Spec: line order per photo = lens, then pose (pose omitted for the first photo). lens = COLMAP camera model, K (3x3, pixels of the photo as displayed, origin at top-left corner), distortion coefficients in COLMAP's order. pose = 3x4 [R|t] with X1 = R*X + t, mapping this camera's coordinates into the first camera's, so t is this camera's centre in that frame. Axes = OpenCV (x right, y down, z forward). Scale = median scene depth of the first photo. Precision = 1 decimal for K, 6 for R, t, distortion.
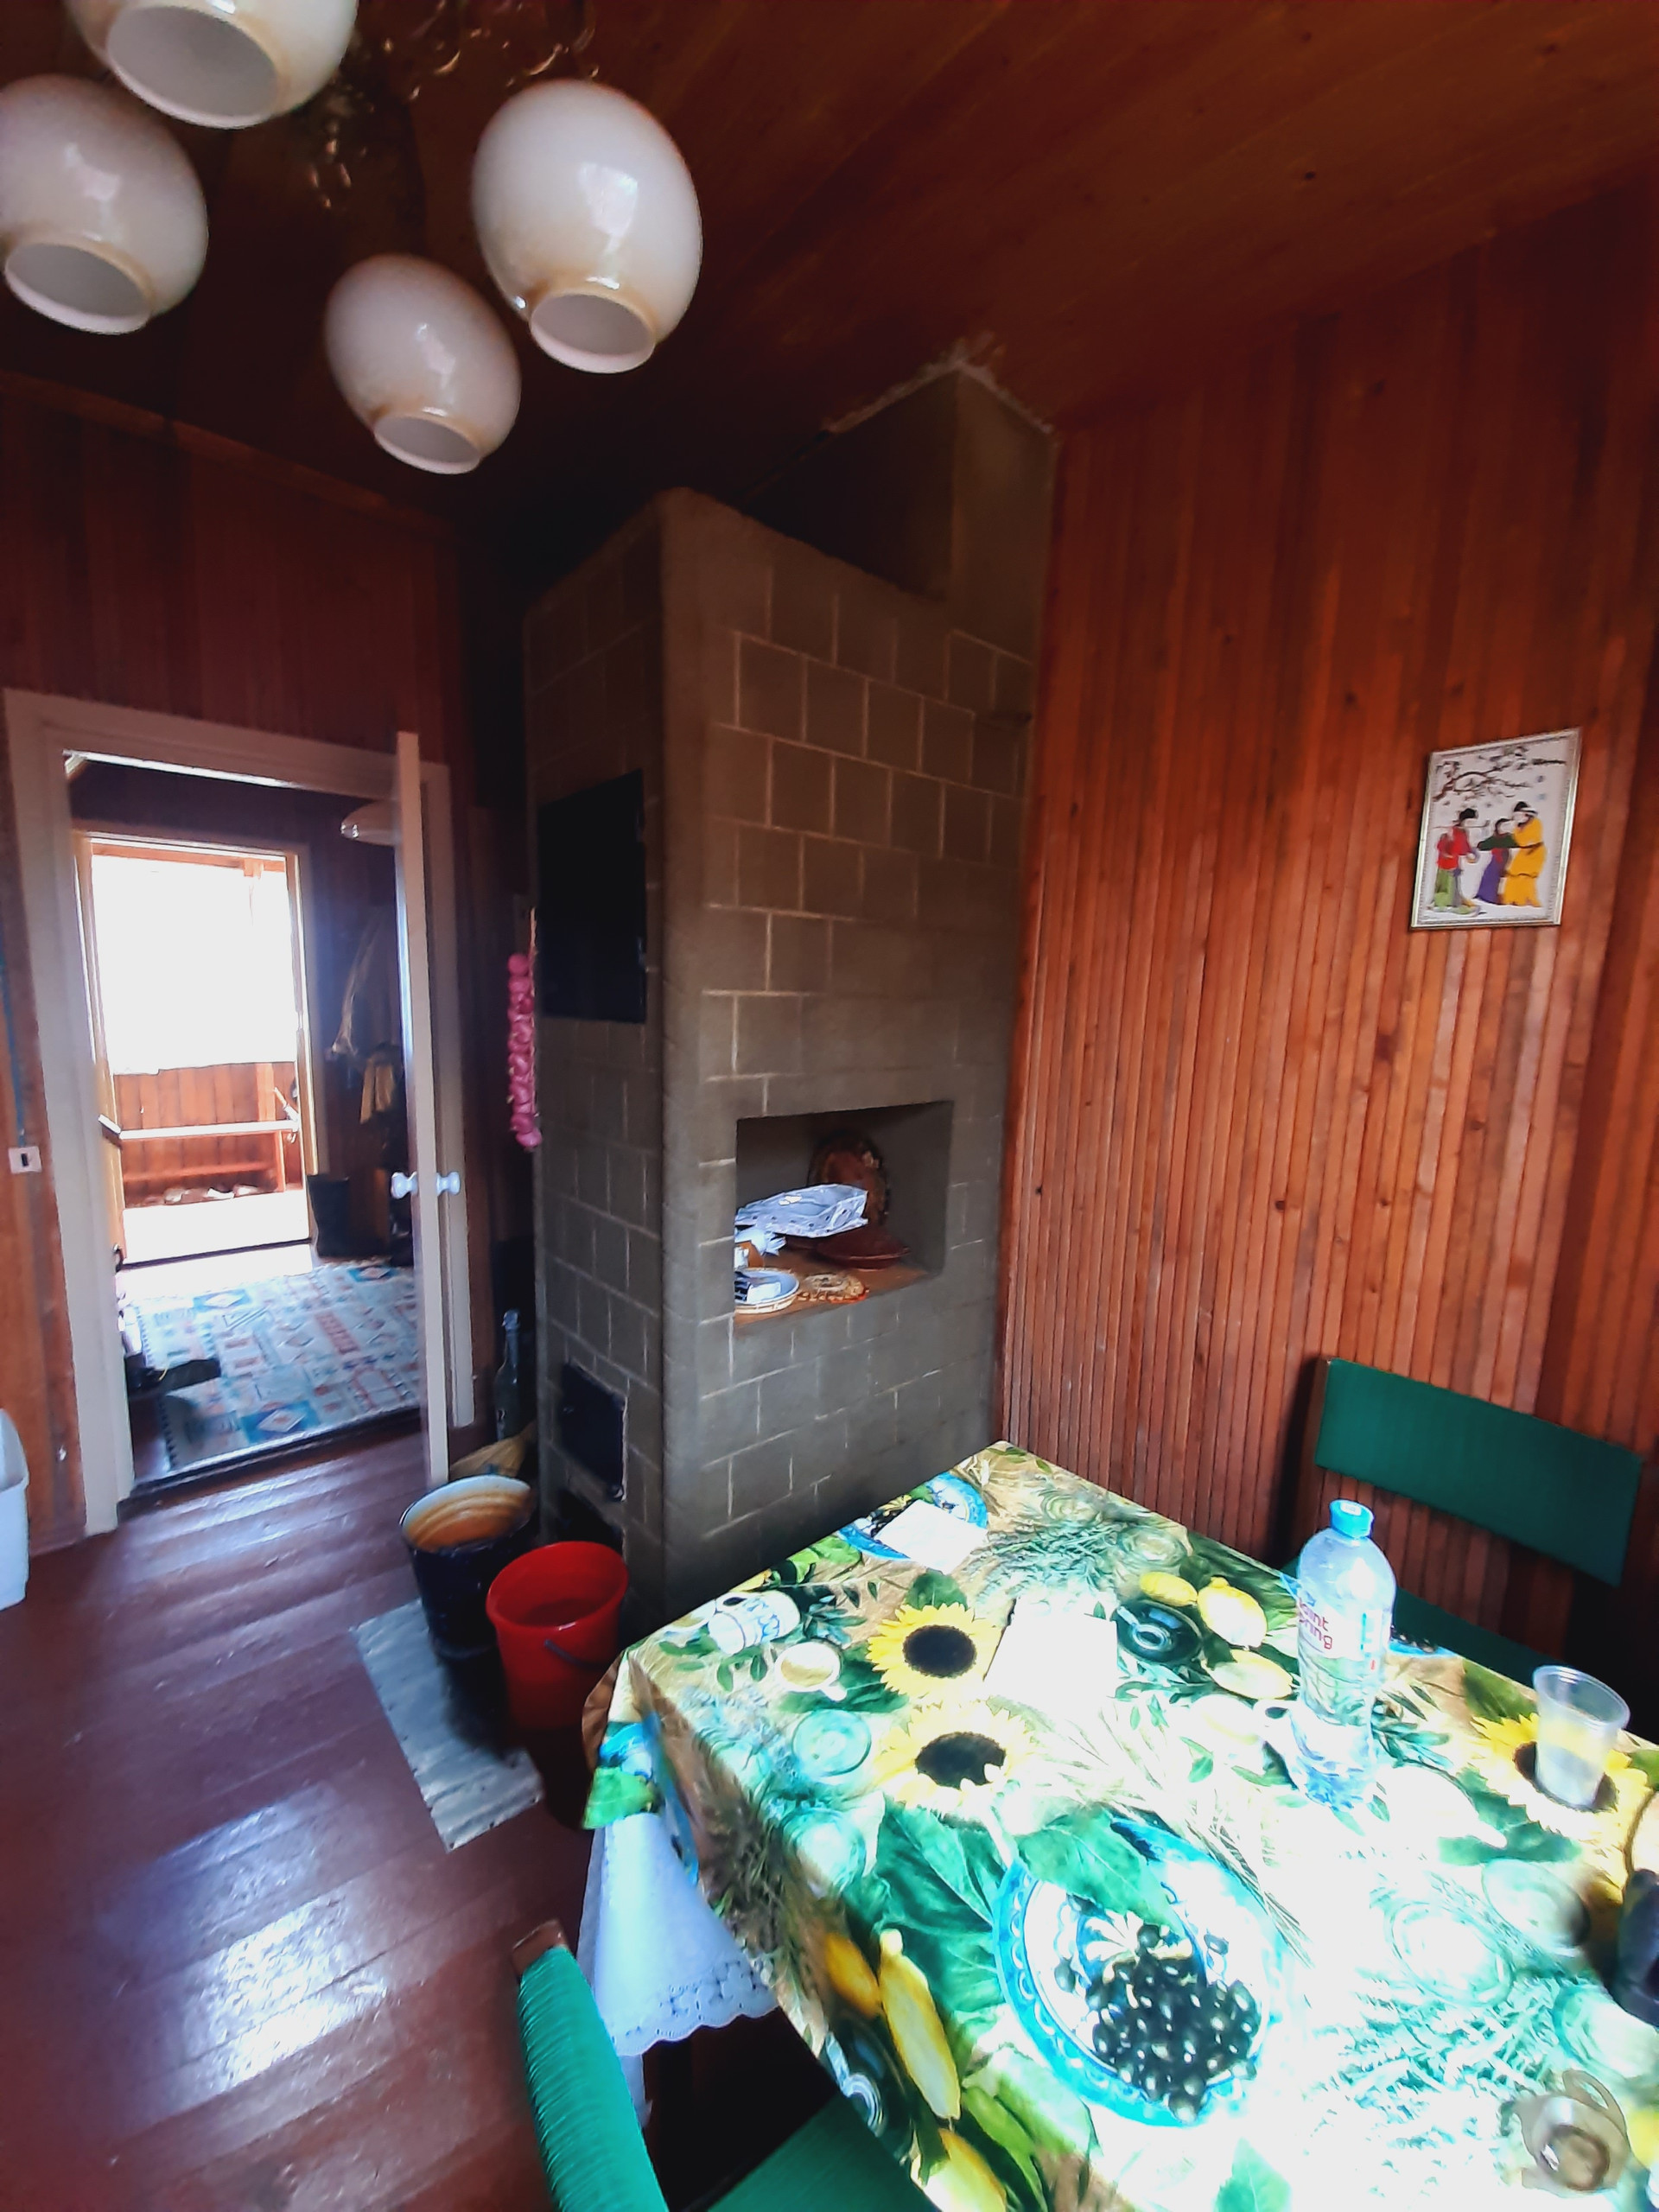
lens RADIAL K [[872.2, 0, 835.2], [0, 872.2, 1121.2], [0, 0, 1]] dist [0.010786, -0.014932]
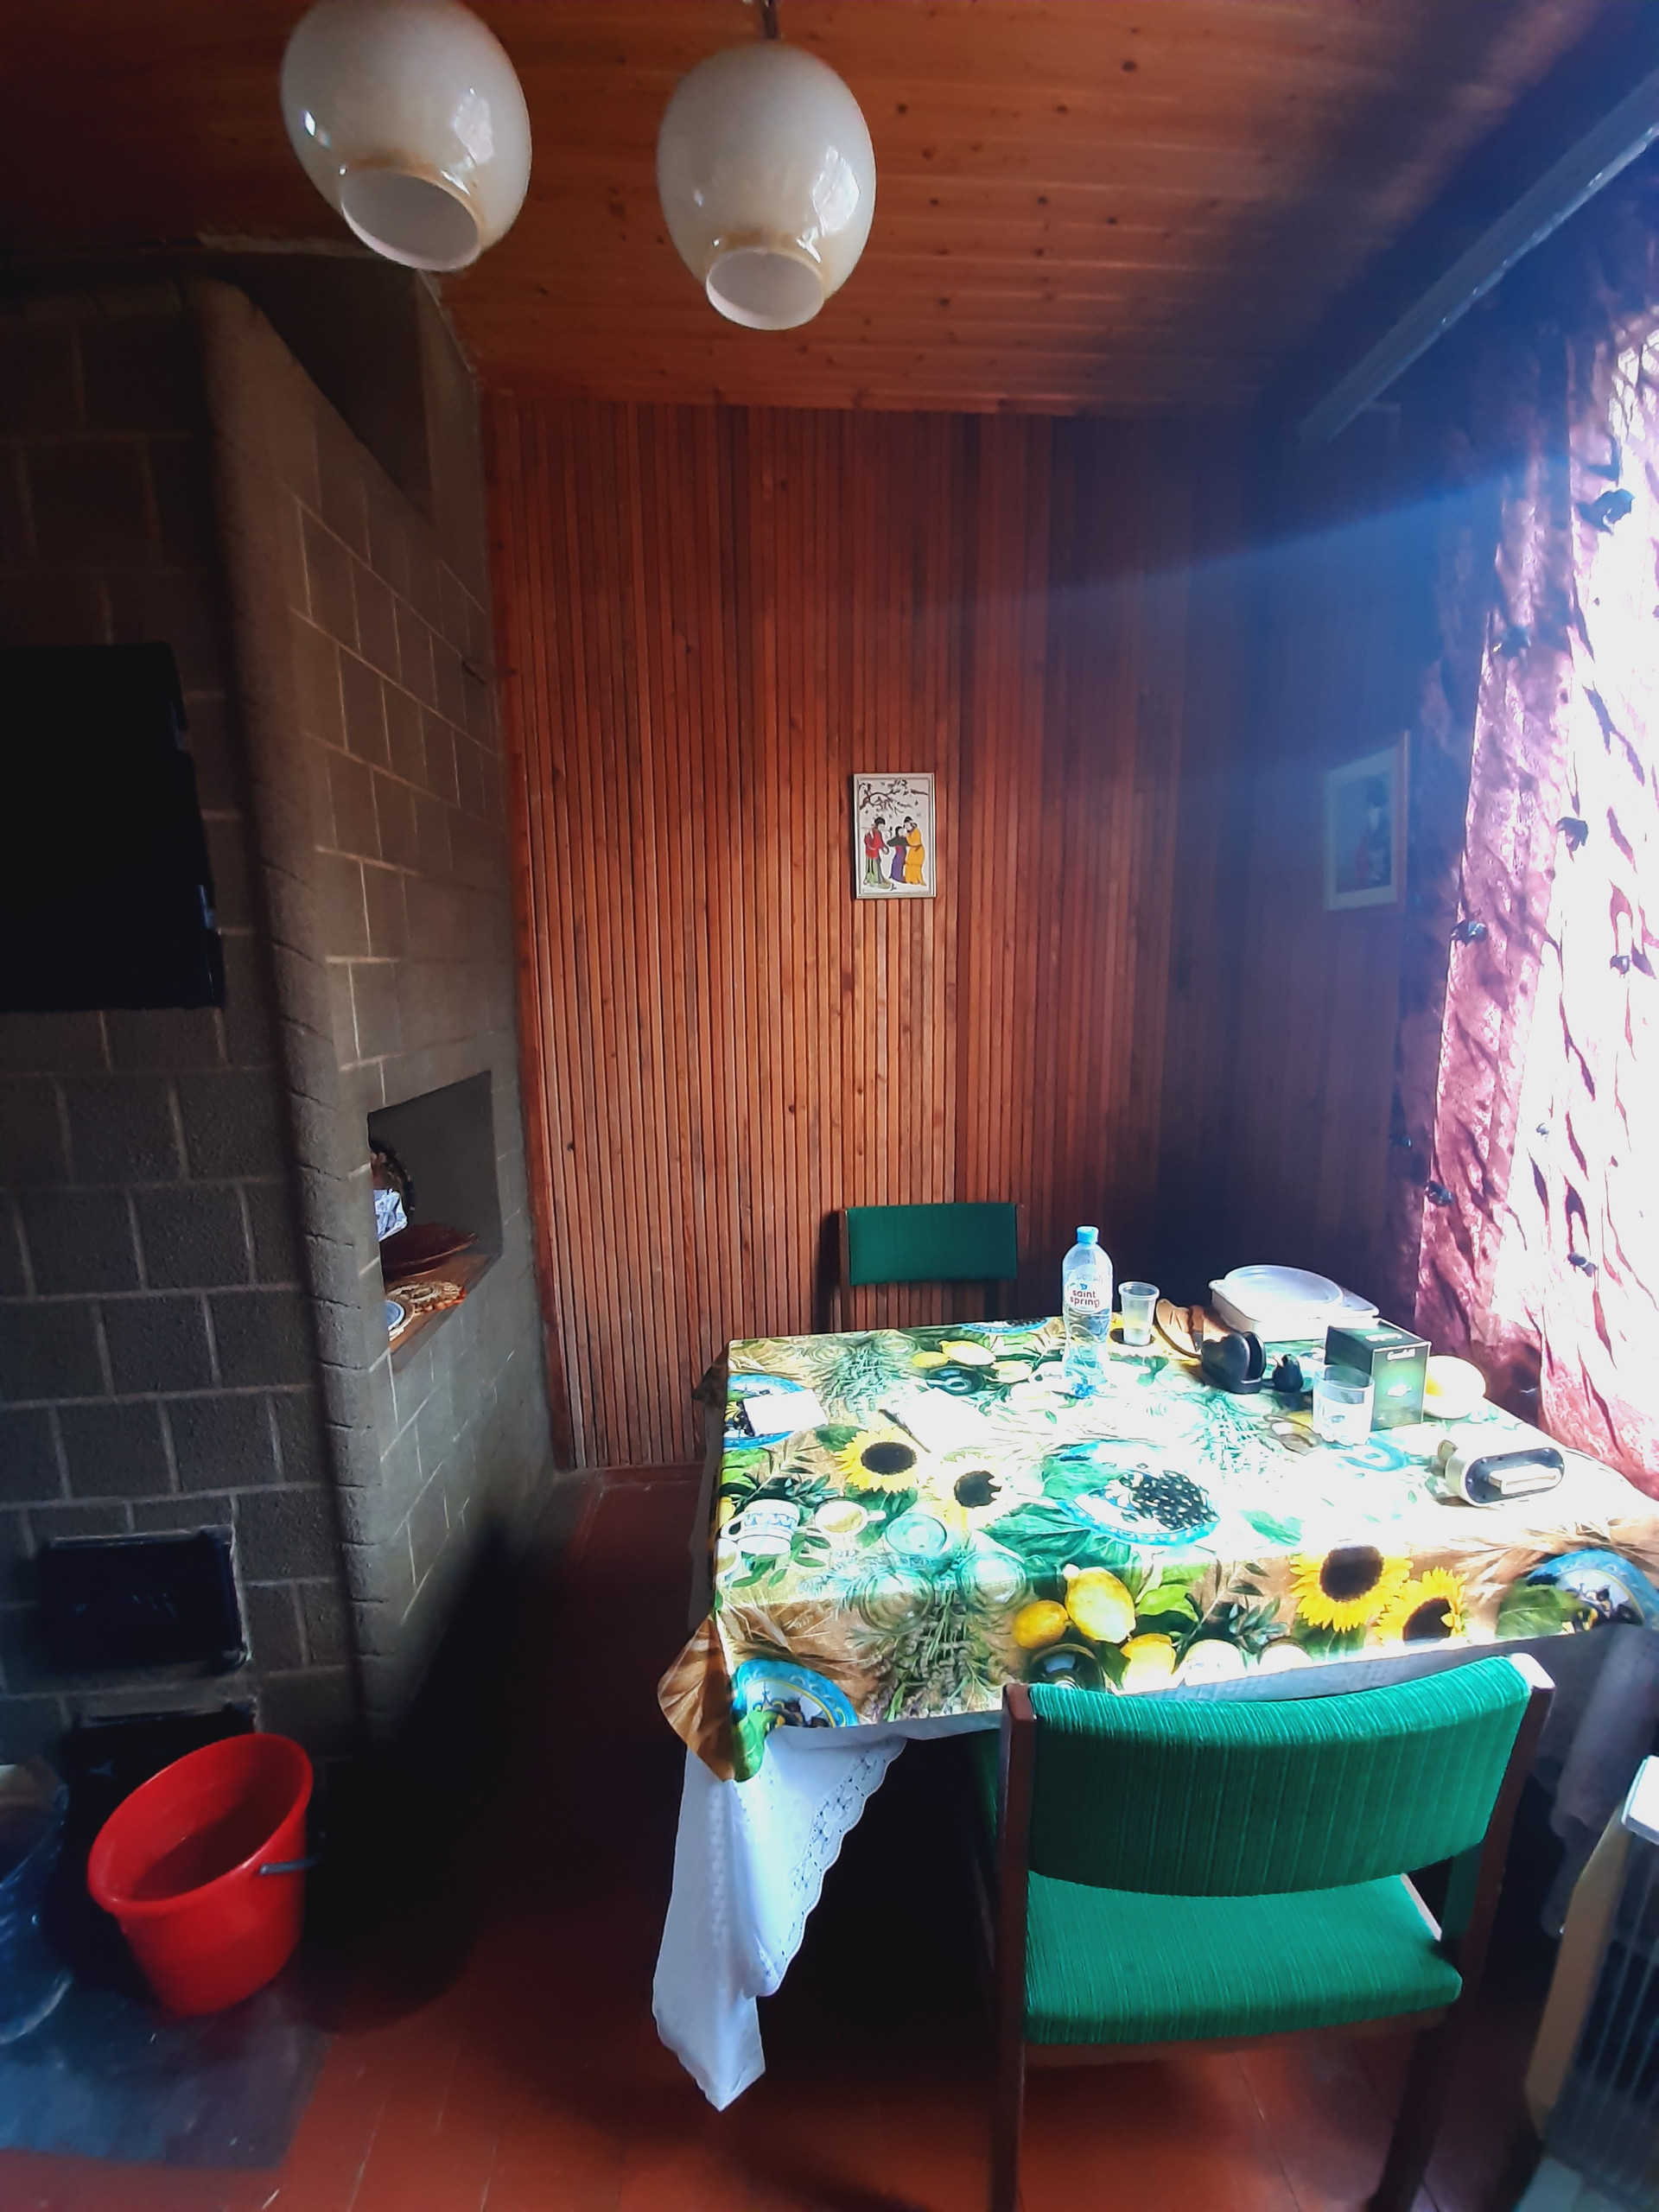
lens RADIAL K [[885.3, 0, 834.7], [0, 885.3, 1129.1], [0, 0, 1]] dist [-0.000988, 0.000023]
pose [[0.583857, -0.184309, 0.790659, -0.620560], [0.151786, 0.981499, 0.116710, -0.023609], [-0.797541, 0.051869, 0.601031, 0.182869]]
